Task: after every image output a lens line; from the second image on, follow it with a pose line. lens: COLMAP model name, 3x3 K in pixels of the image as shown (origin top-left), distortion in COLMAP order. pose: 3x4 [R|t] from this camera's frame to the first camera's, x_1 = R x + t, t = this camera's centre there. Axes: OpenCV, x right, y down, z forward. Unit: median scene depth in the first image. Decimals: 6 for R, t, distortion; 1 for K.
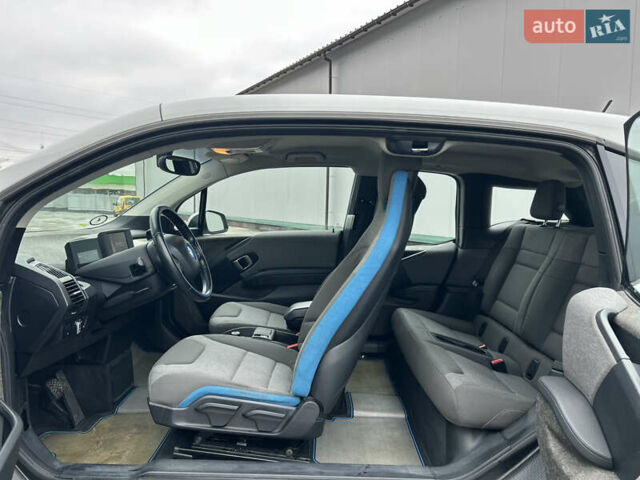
lens RADIAL K [[486.3, 0, 319.4], [0, 486.3, 240.6], [0, 0, 1]] dist [0.050884, -0.050217]
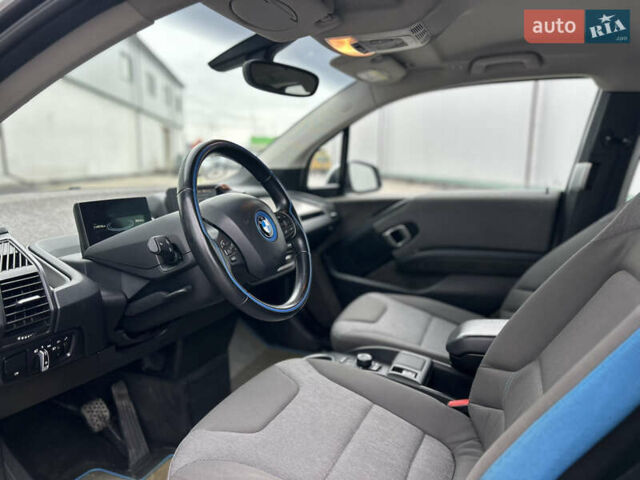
lens RADIAL K [[486.3, 0, 315.8], [0, 486.3, 242.2], [0, 0, 1]] dist [0.050884, -0.050217]
pose [[0.926597, 0.054188, -0.372132, -0.007196], [-0.021982, 0.995676, 0.090251, -0.006294], [0.375414, -0.075446, 0.923782, 0.356604]]
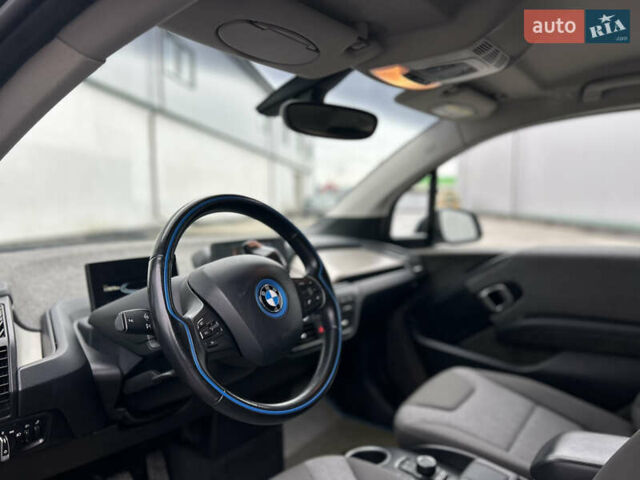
lens RADIAL K [[486.3, 0, 318.8], [0, 486.3, 241.5], [0, 0, 1]] dist [0.050884, -0.050217]
pose [[0.799963, 0.033409, -0.599119, 0.020900], [-0.031465, 0.999411, 0.013717, -0.024018], [0.599224, 0.007878, 0.800543, 0.462684]]
